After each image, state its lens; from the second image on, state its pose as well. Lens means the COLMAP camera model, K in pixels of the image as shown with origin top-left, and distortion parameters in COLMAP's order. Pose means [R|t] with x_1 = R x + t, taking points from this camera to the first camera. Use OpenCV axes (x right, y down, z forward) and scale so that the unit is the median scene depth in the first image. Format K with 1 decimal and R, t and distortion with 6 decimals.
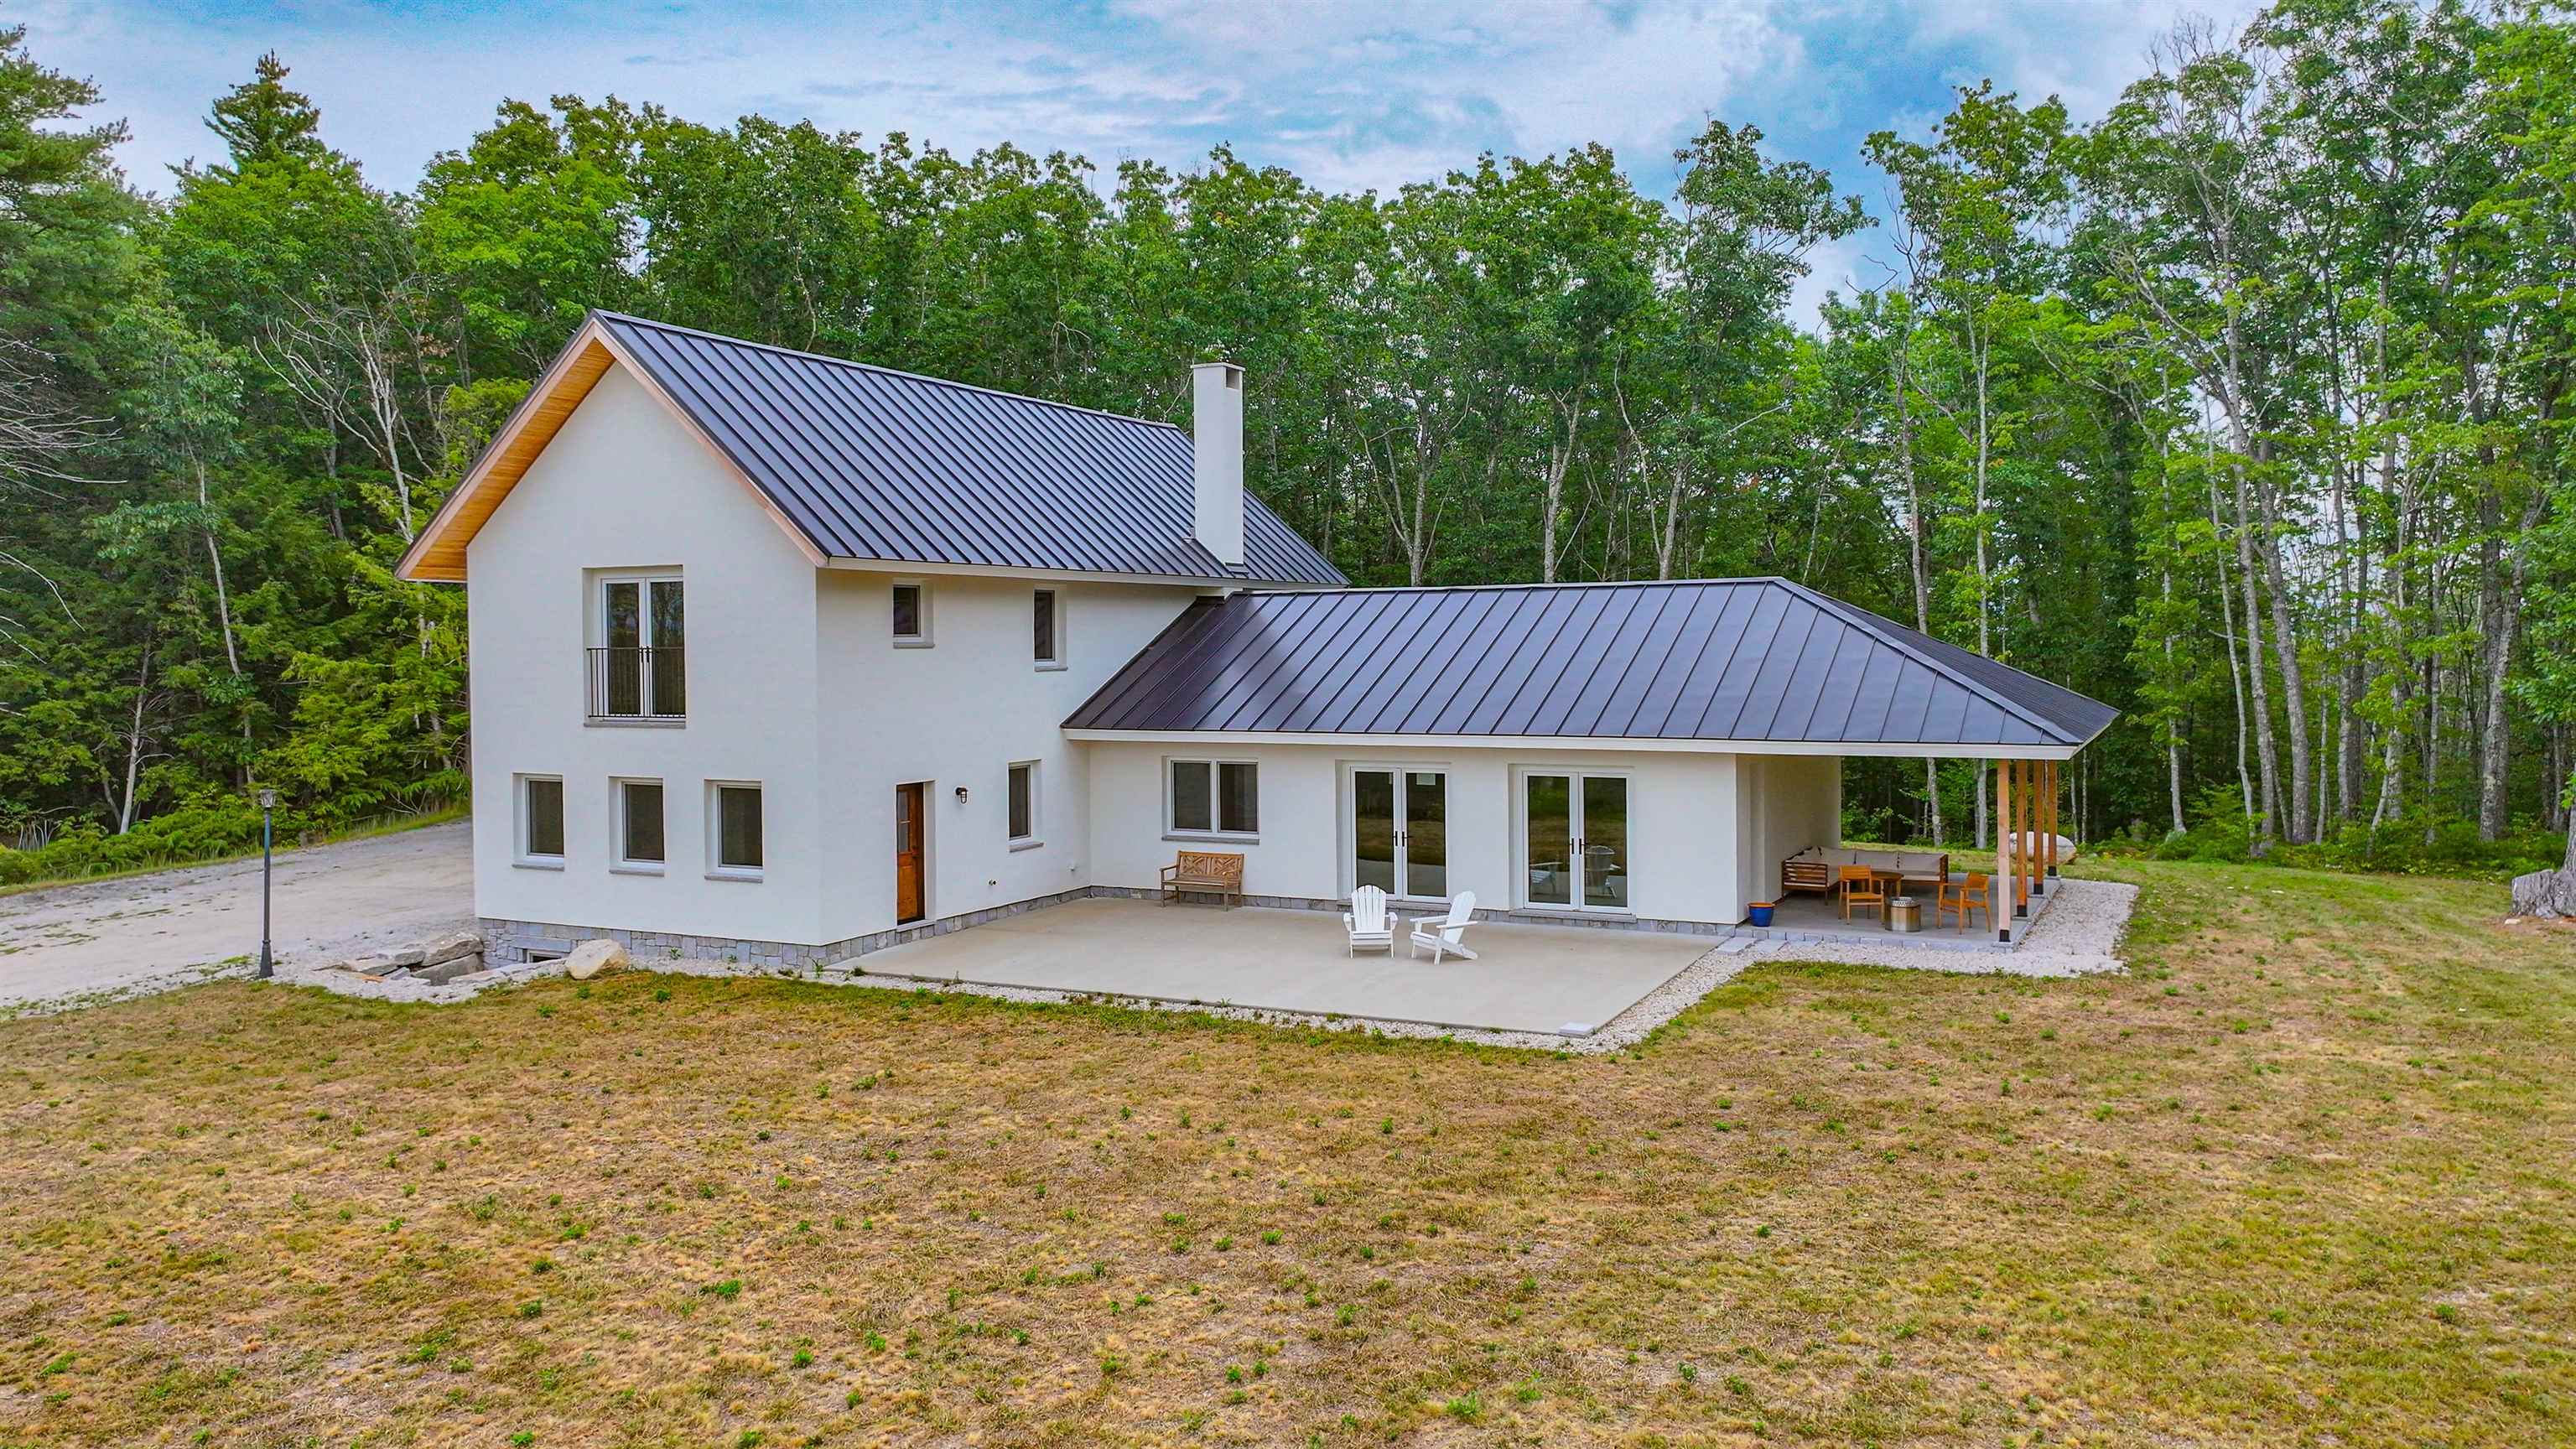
lens RADIAL K [[1878.5, 0, 1288.0], [0, 1878.5, 724.5], [0, 0, 1]] dist [0.005828, 0.004301]
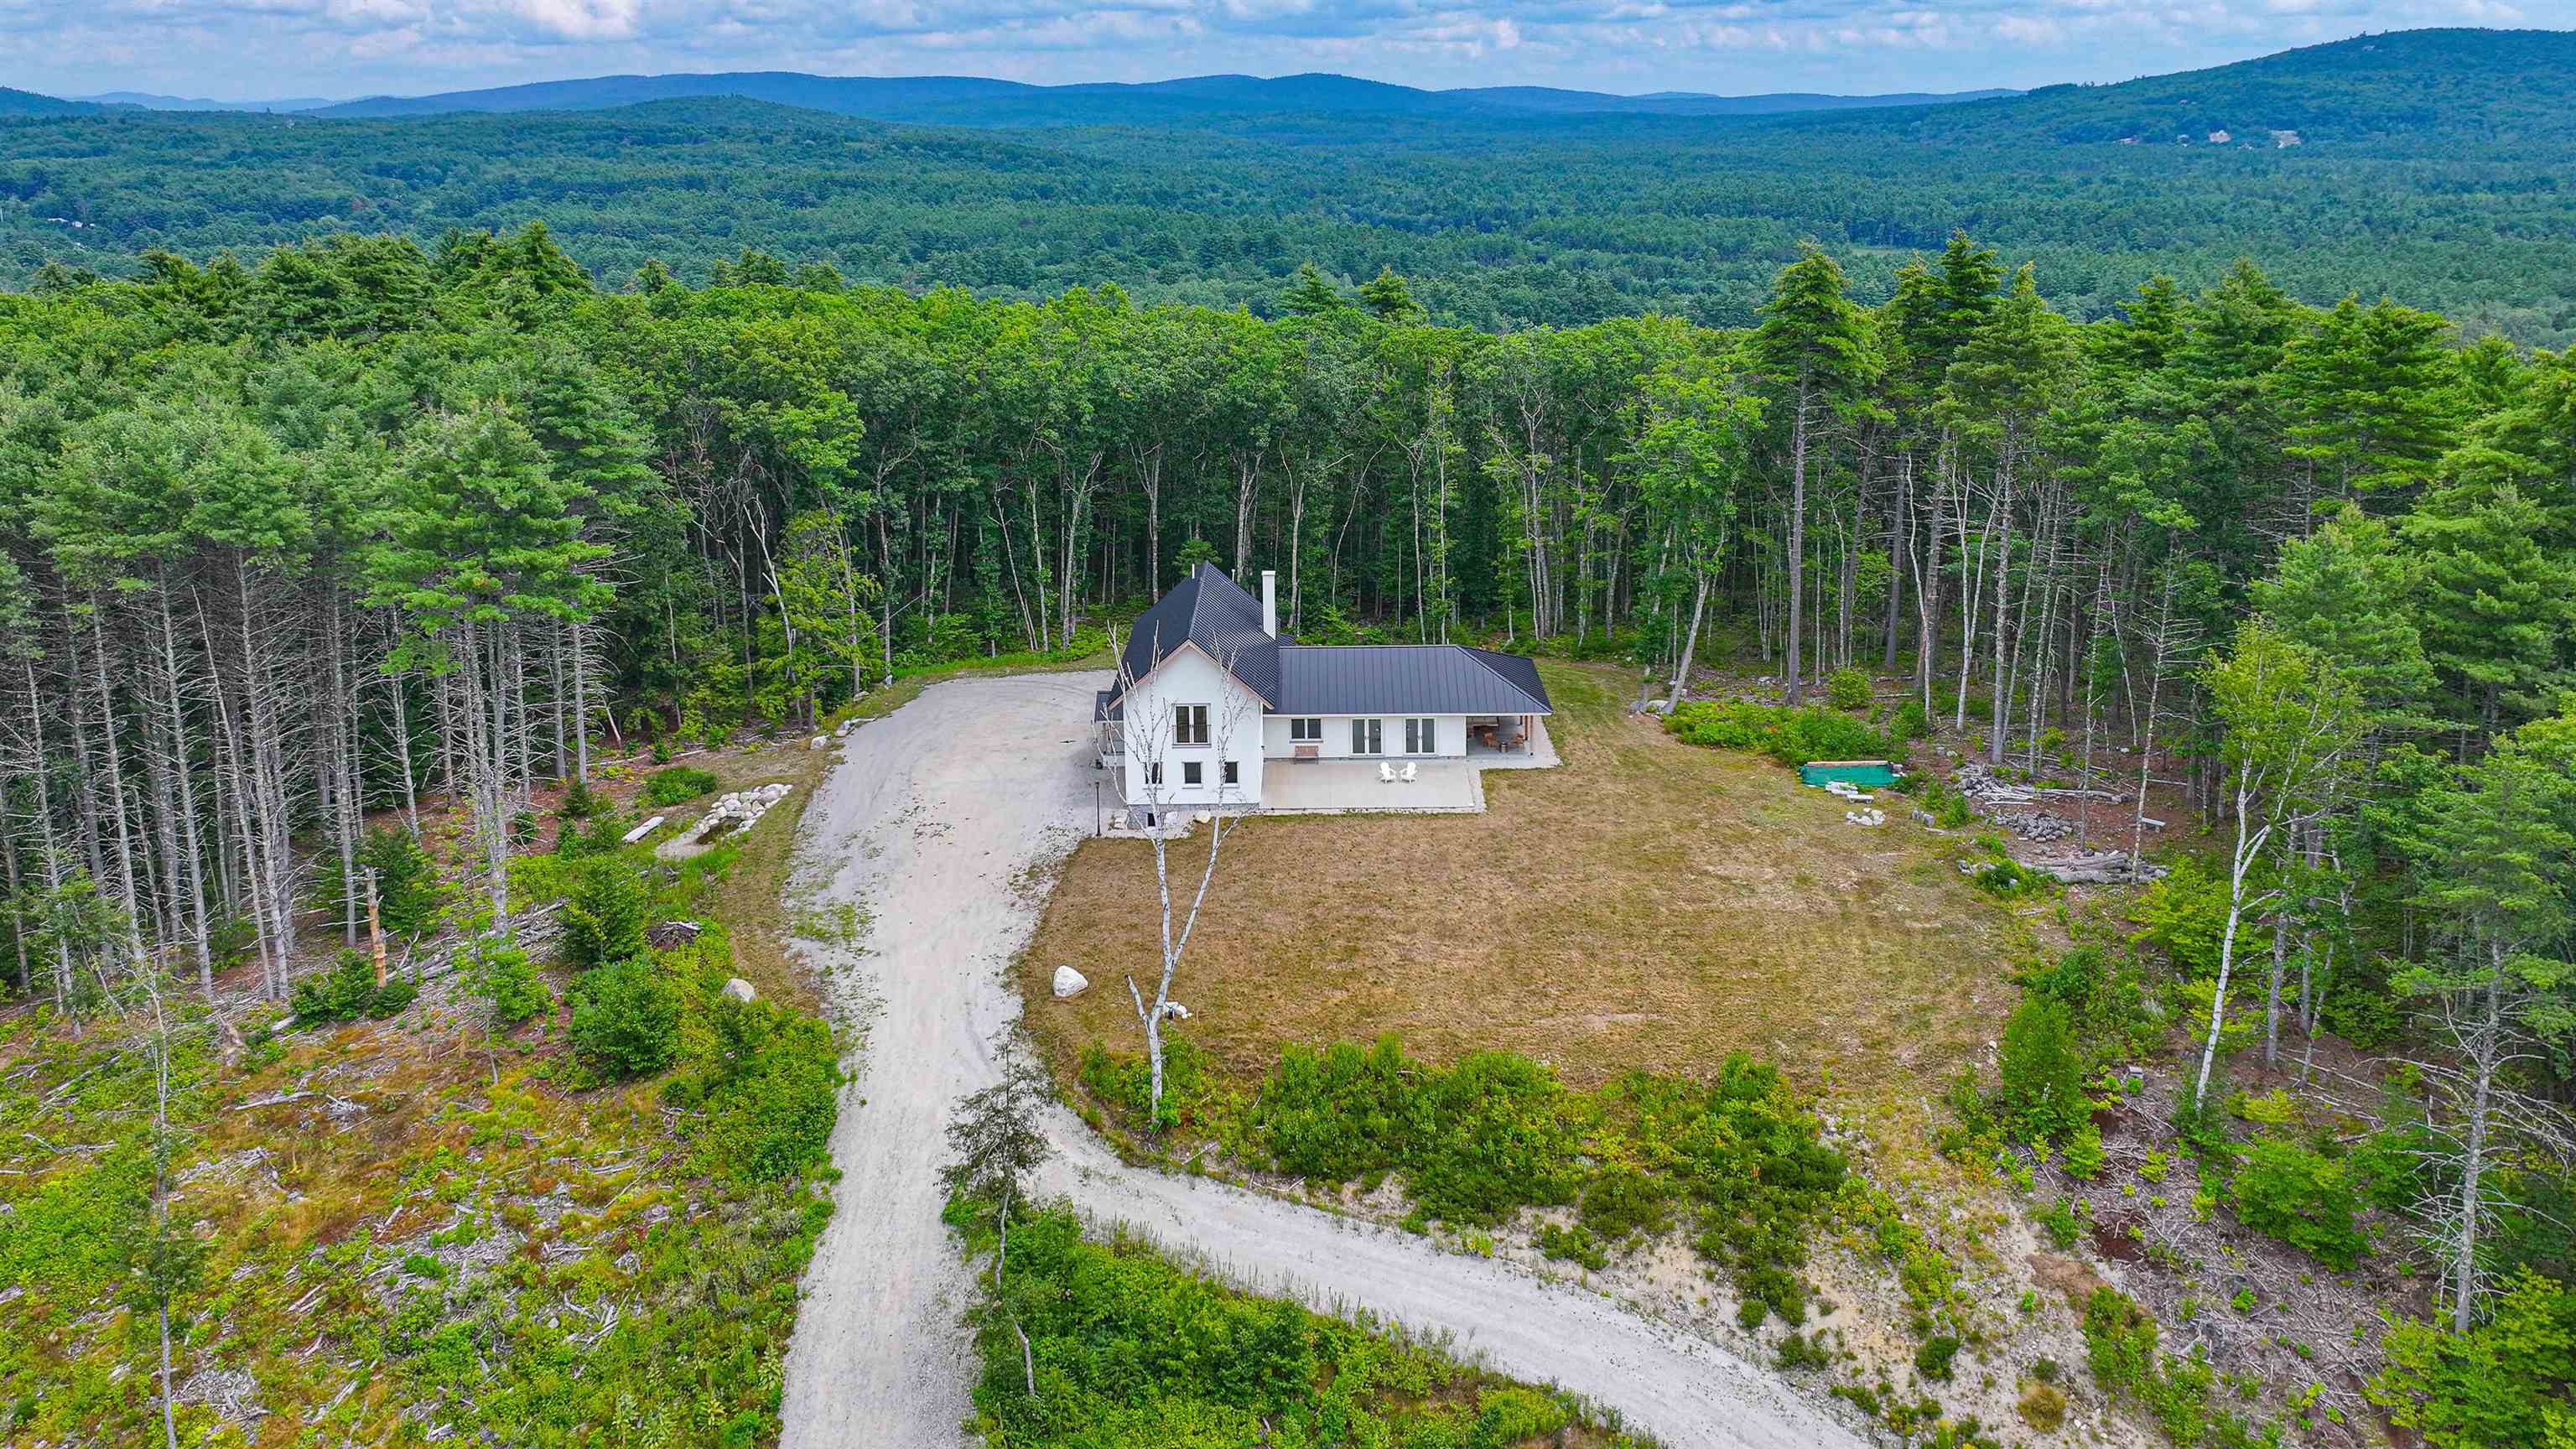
lens RADIAL K [[1878.5, 0, 1288.0], [0, 1878.5, 724.5], [0, 0, 1]] dist [0.005828, 0.004301]
pose [[0.882758, -0.145536, 0.446719, -1.683339], [0.012444, 0.957722, 0.287425, -1.002911], [-0.469663, -0.248168, 0.847248, -1.940882]]
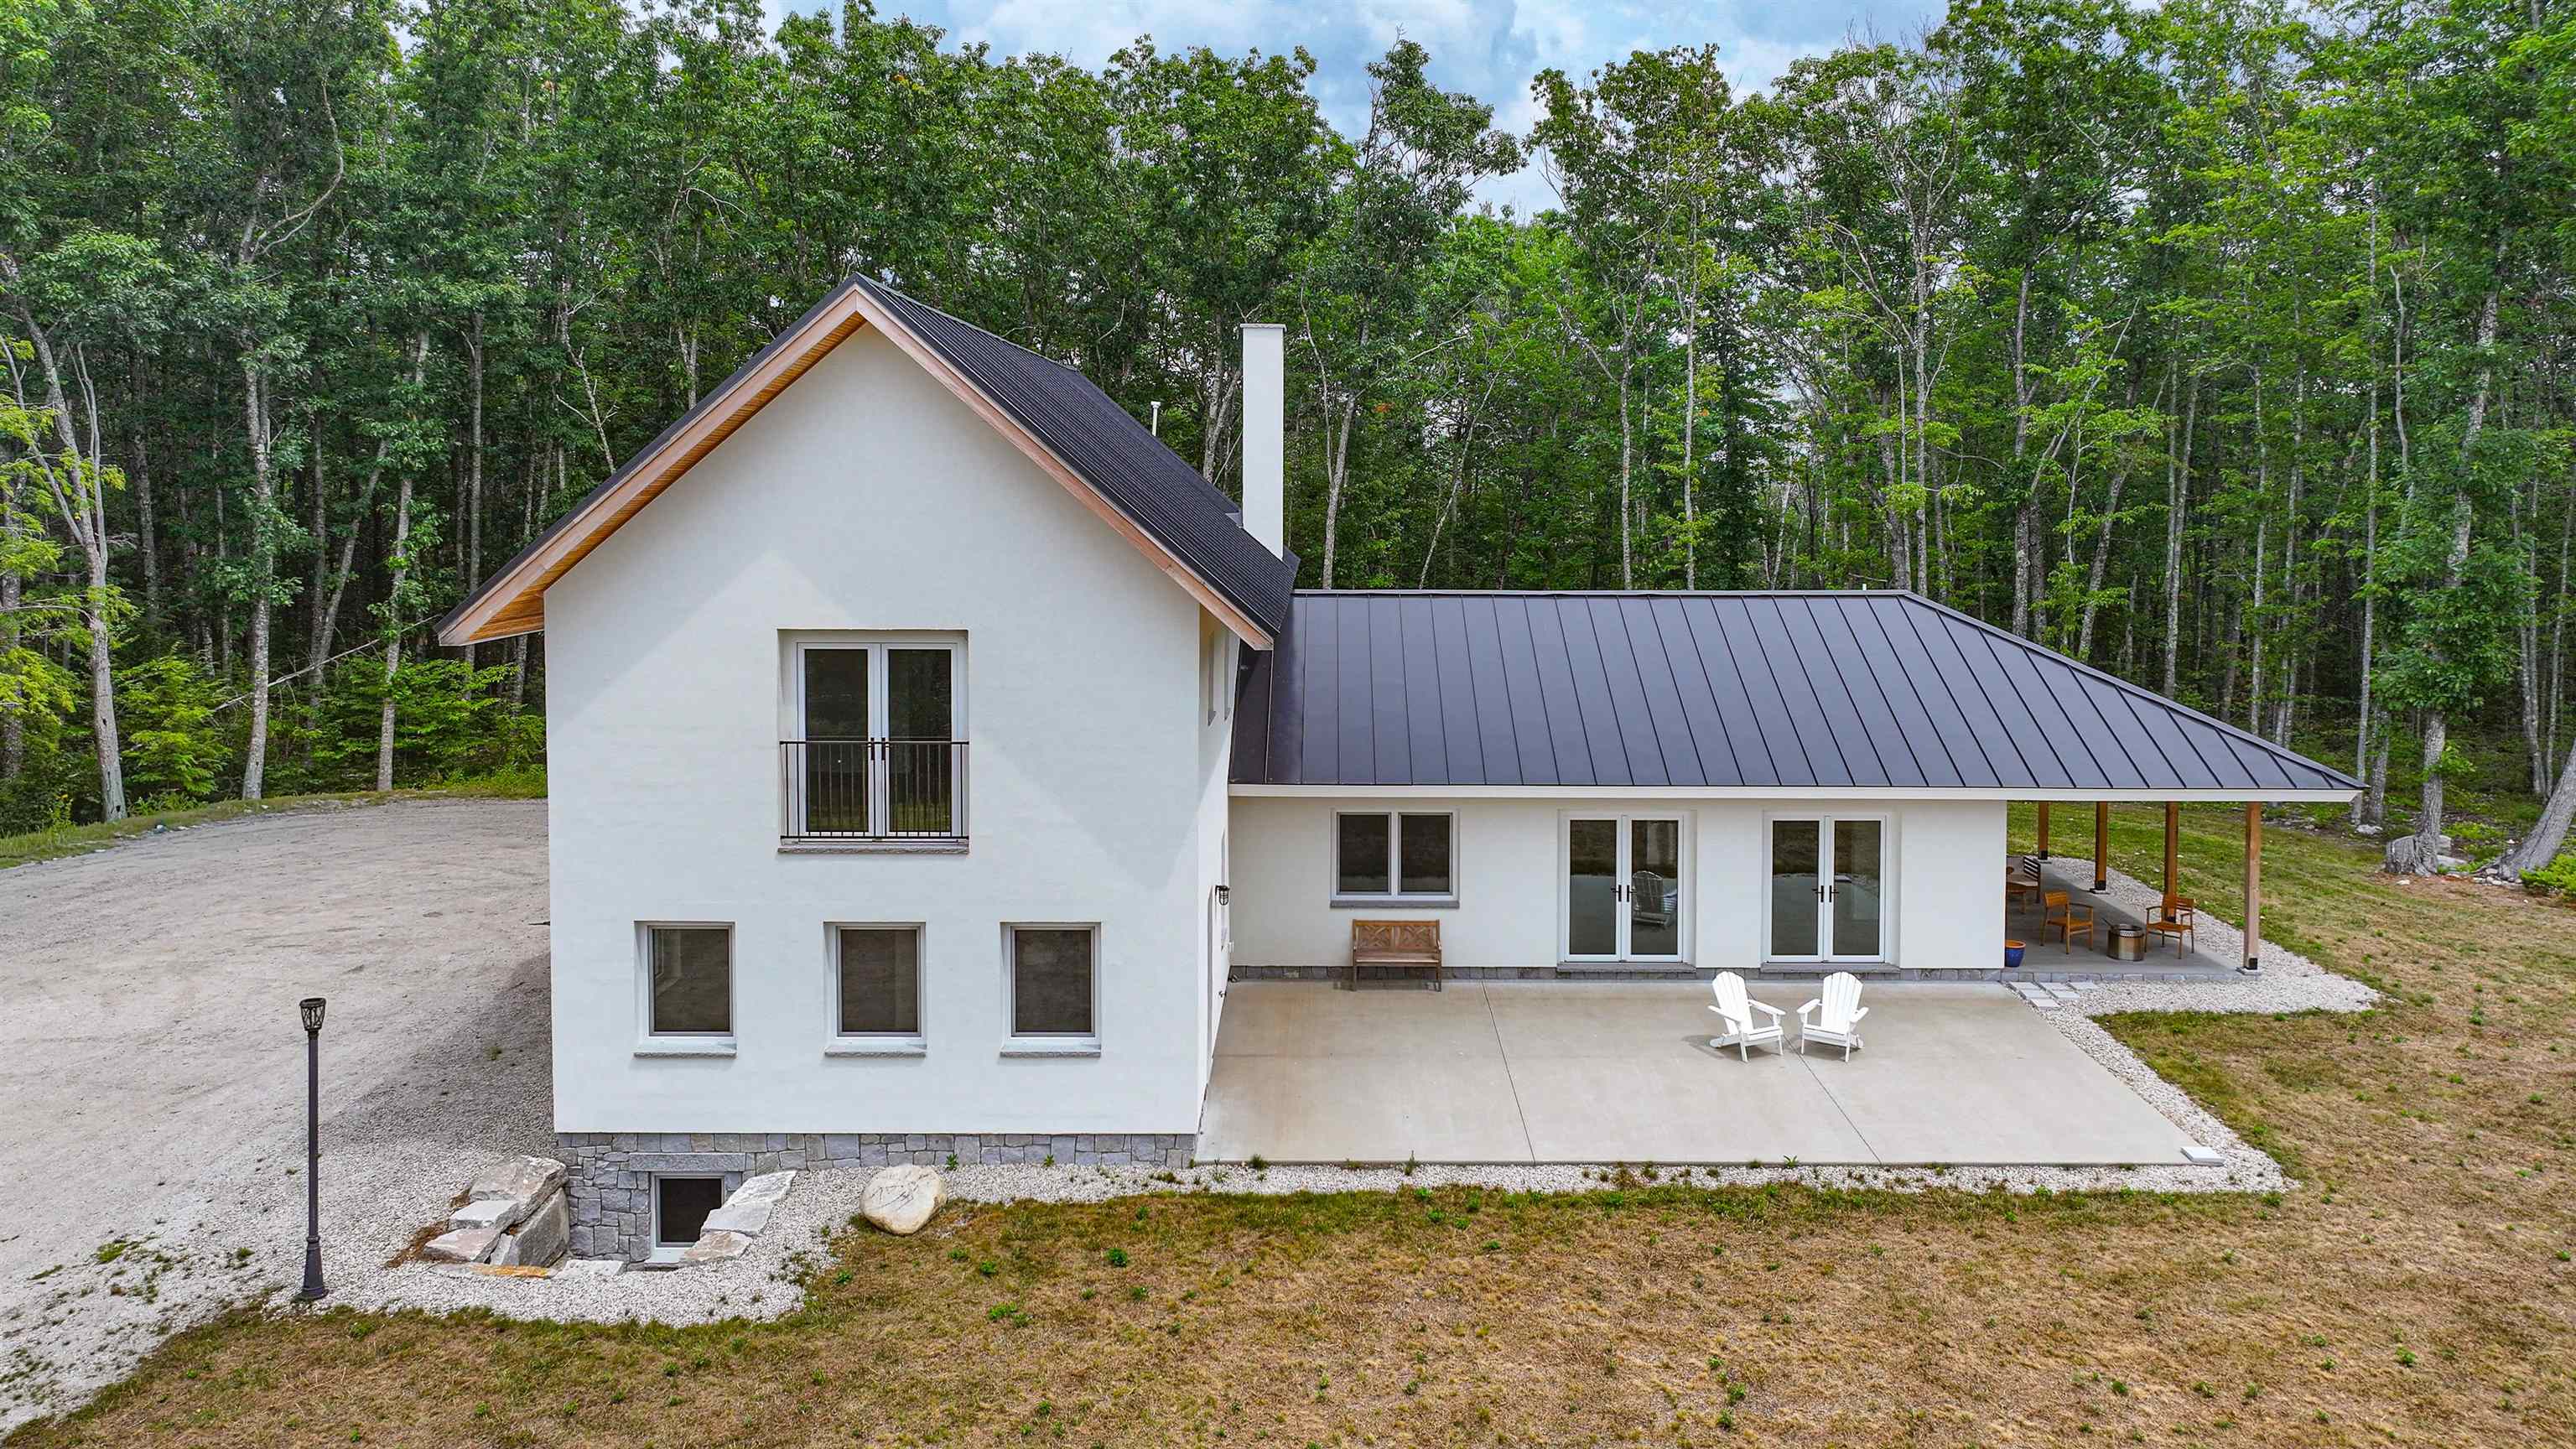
lens RADIAL K [[1908.7, 0, 1294.2], [0, 1908.7, 538.6], [0, 0, 1]] dist [-0.003482, -0.001559]
pose [[0.884421, -0.002314, 0.466683, -0.533045], [0.004246, 0.999986, -0.003088, -0.112884], [-0.466670, 0.004713, 0.884419, 0.272389]]
